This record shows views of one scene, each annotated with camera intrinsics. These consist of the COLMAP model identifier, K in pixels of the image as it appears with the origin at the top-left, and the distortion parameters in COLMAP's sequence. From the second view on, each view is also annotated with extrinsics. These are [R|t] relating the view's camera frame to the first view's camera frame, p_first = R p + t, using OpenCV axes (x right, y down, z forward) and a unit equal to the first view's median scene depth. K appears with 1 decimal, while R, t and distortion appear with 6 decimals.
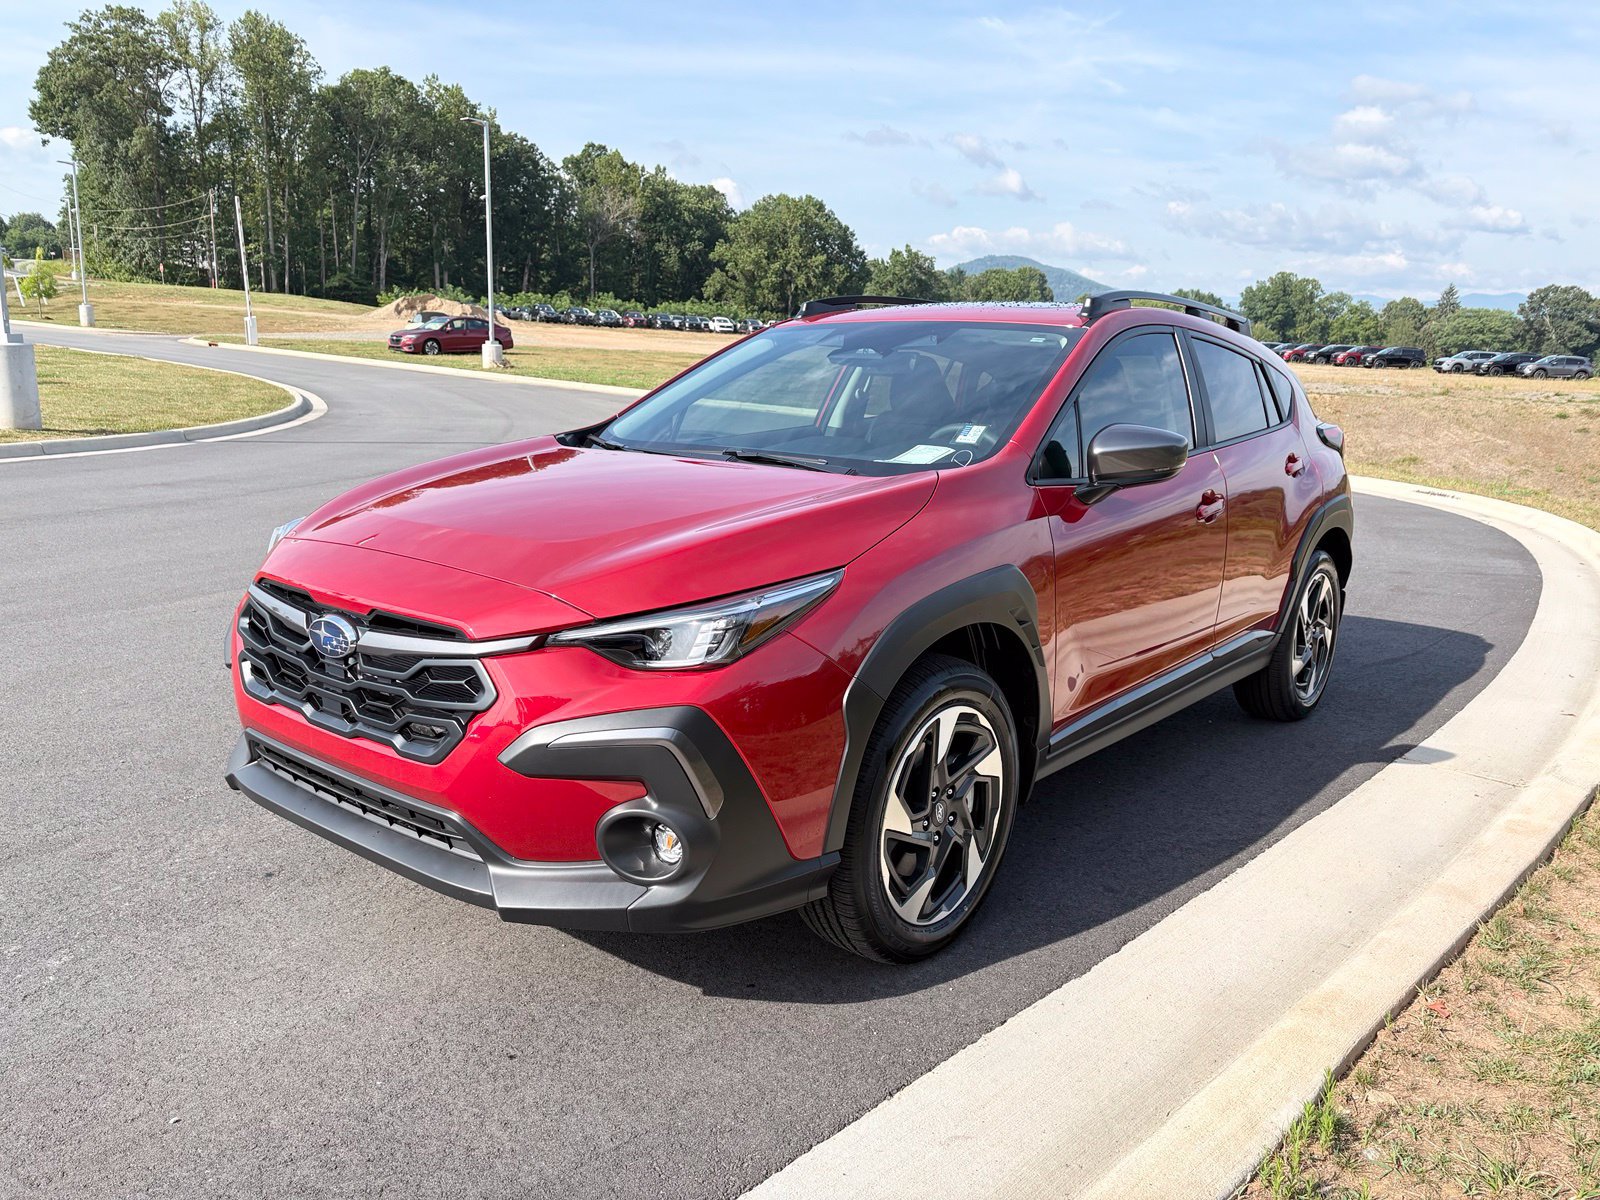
lens RADIAL K [[1211.5, 0, 803.9], [0, 1211.5, 604.5], [0, 0, 1]] dist [0.034513, -0.041140]
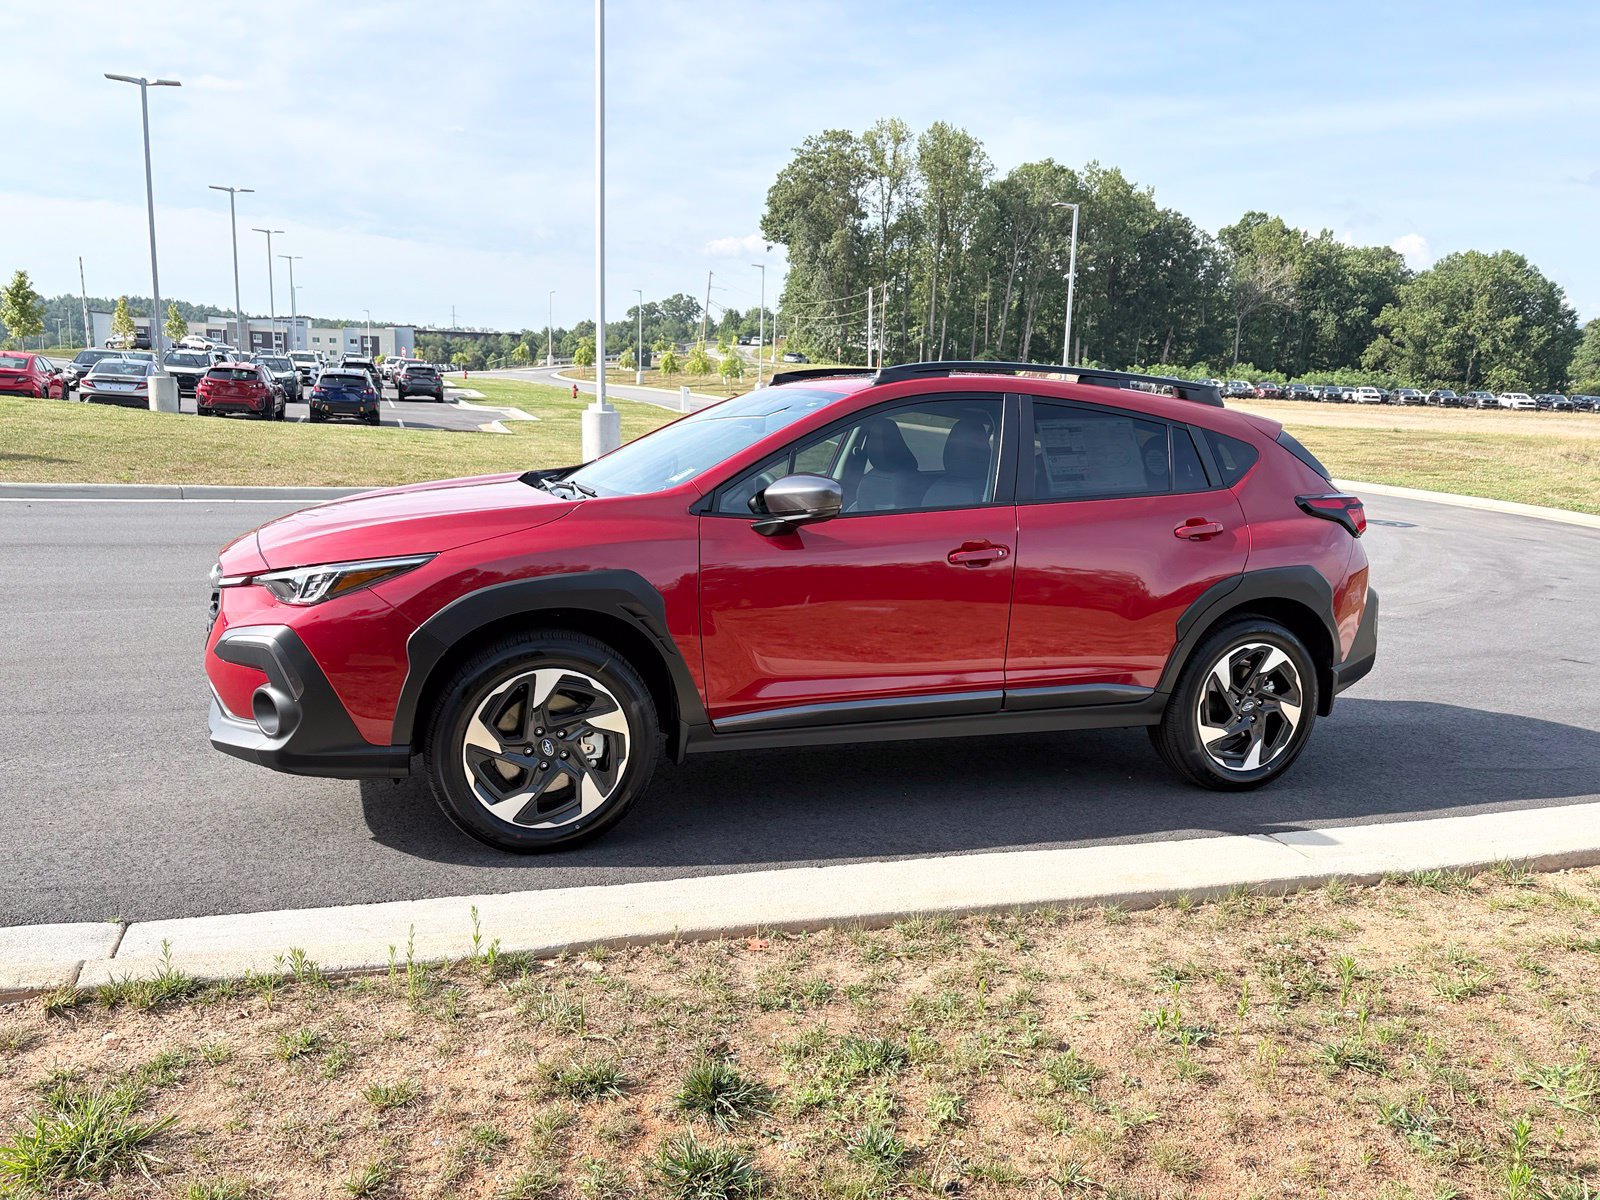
lens RADIAL K [[1211.5, 0, 794.5], [0, 1211.5, 601.9], [0, 0, 1]] dist [0.034513, -0.041140]
pose [[0.865572, 0.081798, -0.494059, 0.283325], [-0.110863, 0.993390, -0.029758, 0.006026], [0.488359, 0.080530, 0.868919, -0.013067]]
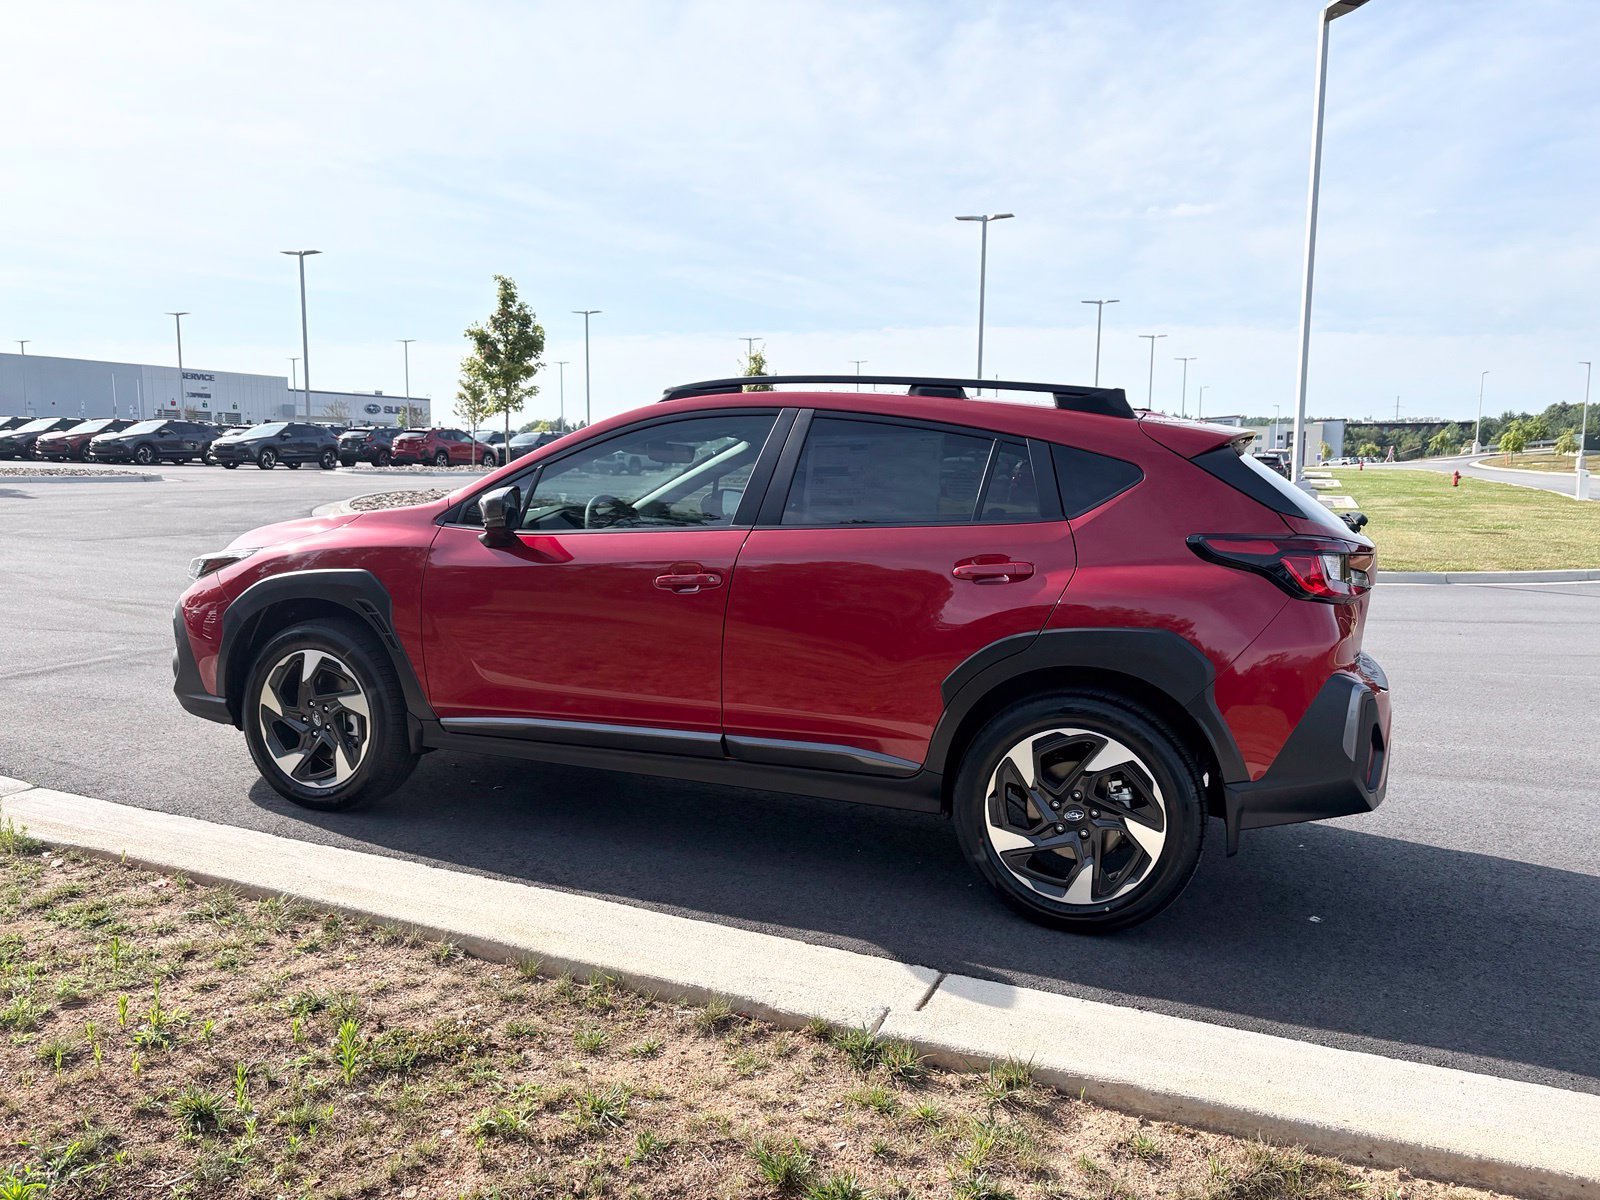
lens RADIAL K [[1211.5, 0, 803.4], [0, 1211.5, 596.7], [0, 0, 1]] dist [0.034513, -0.041140]
pose [[0.309157, 0.073655, -0.948154, 0.510271], [-0.205682, 0.978578, 0.008954, -0.036284], [0.928503, 0.192250, 0.317684, 0.299235]]
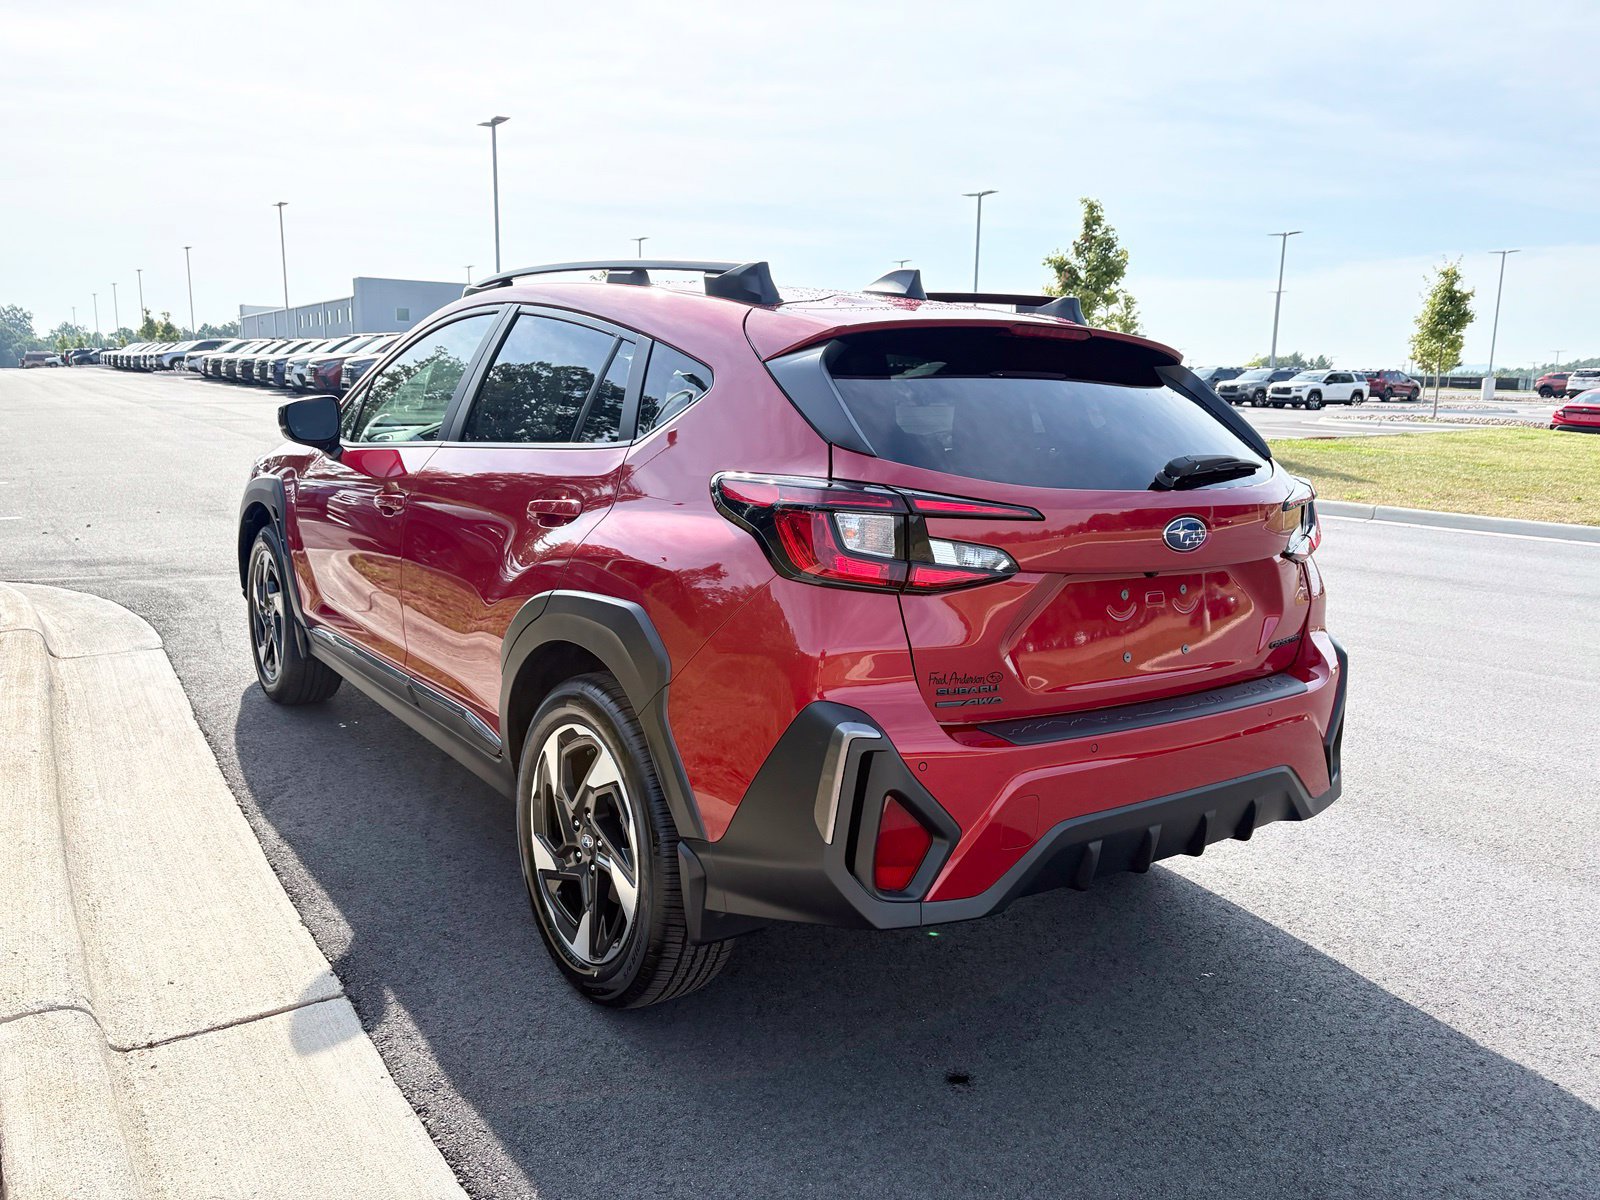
lens RADIAL K [[1211.5, 0, 804.4], [0, 1211.5, 600.9], [0, 0, 1]] dist [0.034513, -0.041140]
pose [[-0.262917, 0.126976, -0.956427, 0.437510], [-0.235605, 0.952842, 0.191267, -0.098471], [0.935609, 0.275626, -0.220602, 0.585065]]
